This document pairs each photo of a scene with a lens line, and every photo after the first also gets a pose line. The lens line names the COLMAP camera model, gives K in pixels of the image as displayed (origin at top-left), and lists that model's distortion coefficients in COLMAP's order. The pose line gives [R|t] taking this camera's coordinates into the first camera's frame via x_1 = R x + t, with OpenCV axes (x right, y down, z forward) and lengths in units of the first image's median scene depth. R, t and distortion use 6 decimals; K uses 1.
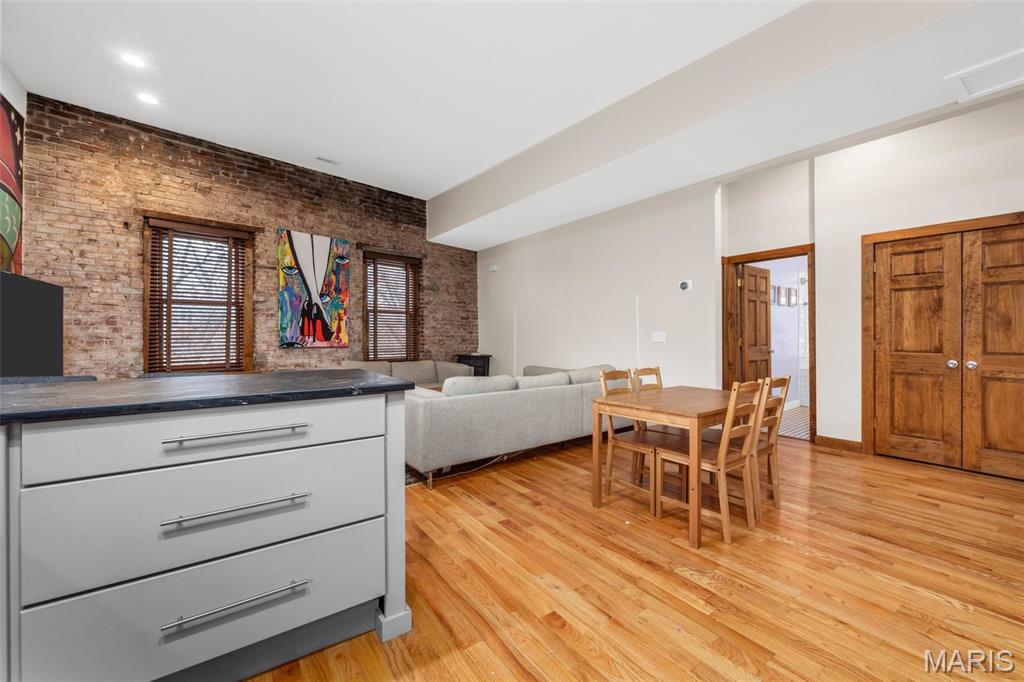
lens RADIAL K [[408.6, 0, 514.2], [0, 408.6, 335.5], [0, 0, 1]] dist [-0.012007, 0.000389]
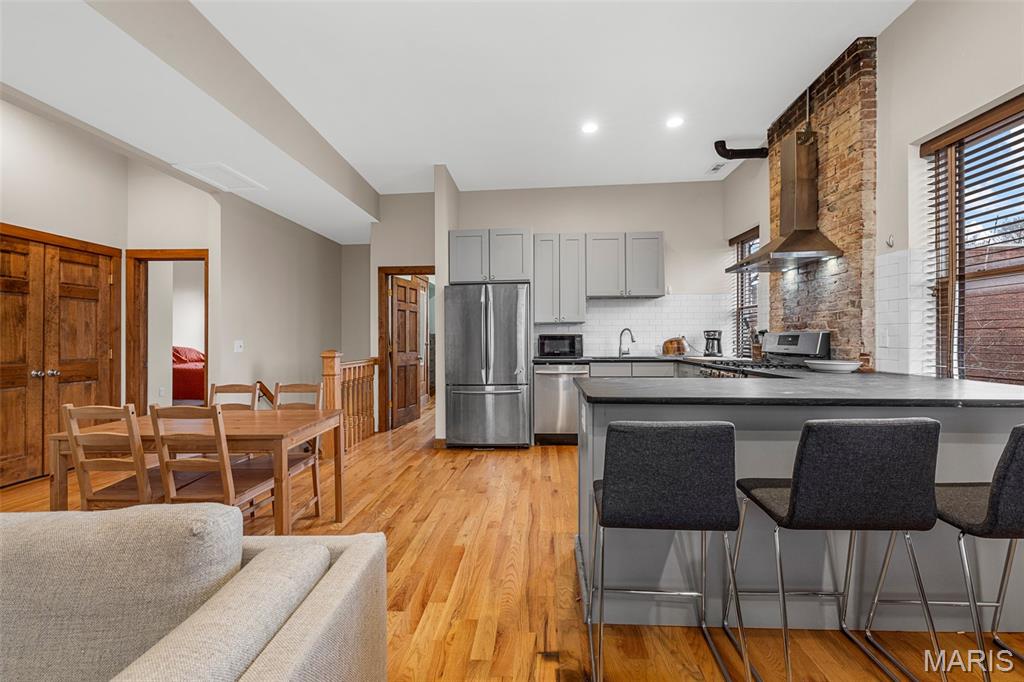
lens RADIAL K [[421.4, 0, 512.6], [0, 421.4, 338.7], [0, 0, 1]] dist [-0.003442, -0.000075]
pose [[-0.770811, 0.002142, 0.637061, -0.357895], [-0.000098, 0.999994, -0.003481, -0.008599], [-0.637064, -0.002745, -0.770806, 0.788649]]
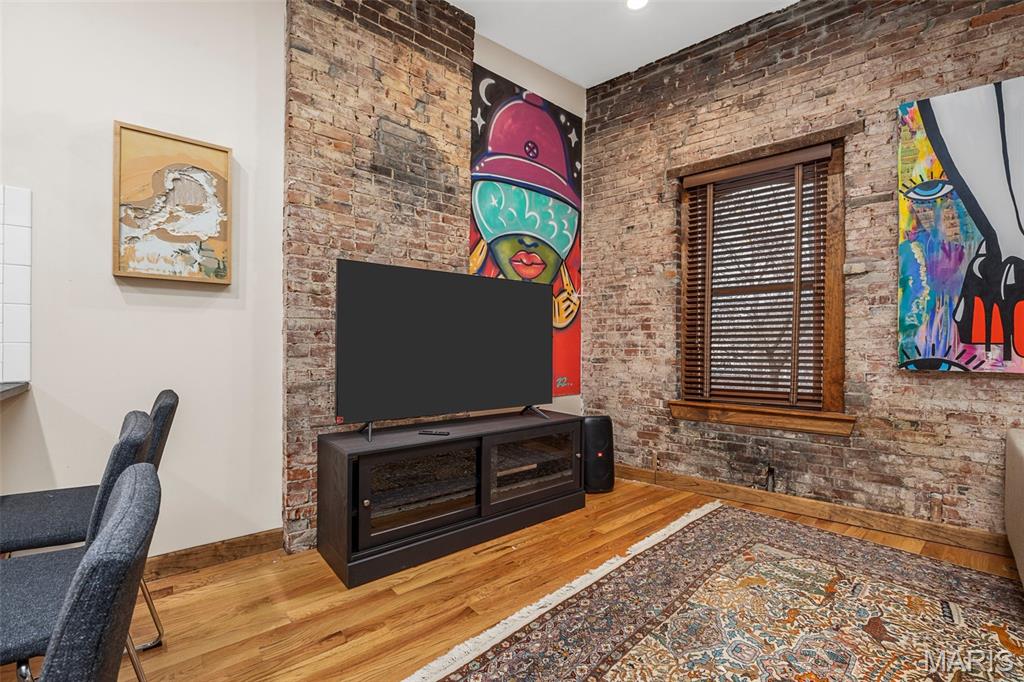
lens RADIAL K [[443.6, 0, 513.3], [0, 443.6, 346.1], [0, 0, 1]] dist [-0.016916, 0.003350]
pose [[0.074579, 0.003011, -0.997211, -0.140921], [-0.003169, 0.999991, 0.002782, 0.003871], [0.997210, 0.002952, 0.074588, 0.606728]]
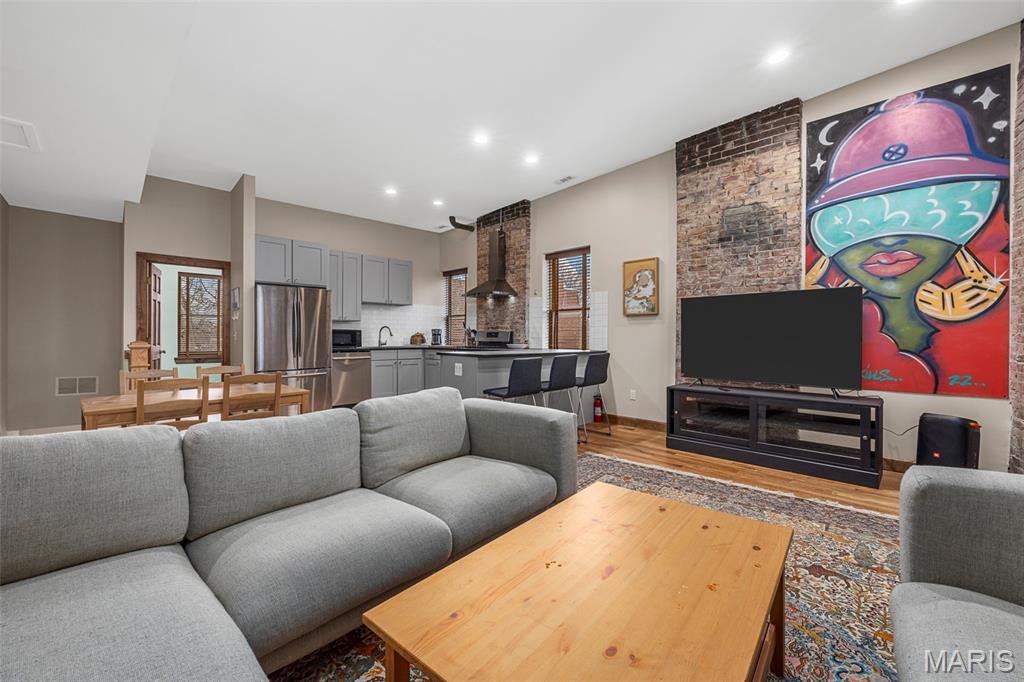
lens RADIAL K [[410.9, 0, 512.0], [0, 410.9, 341.0], [0, 0, 1]] dist [-0.006052, -0.000085]
pose [[-0.987243, -0.003751, -0.159176, -0.102878], [-0.004393, 0.999984, 0.003682, 0.007083], [0.159159, 0.004334, -0.987243, 1.311410]]
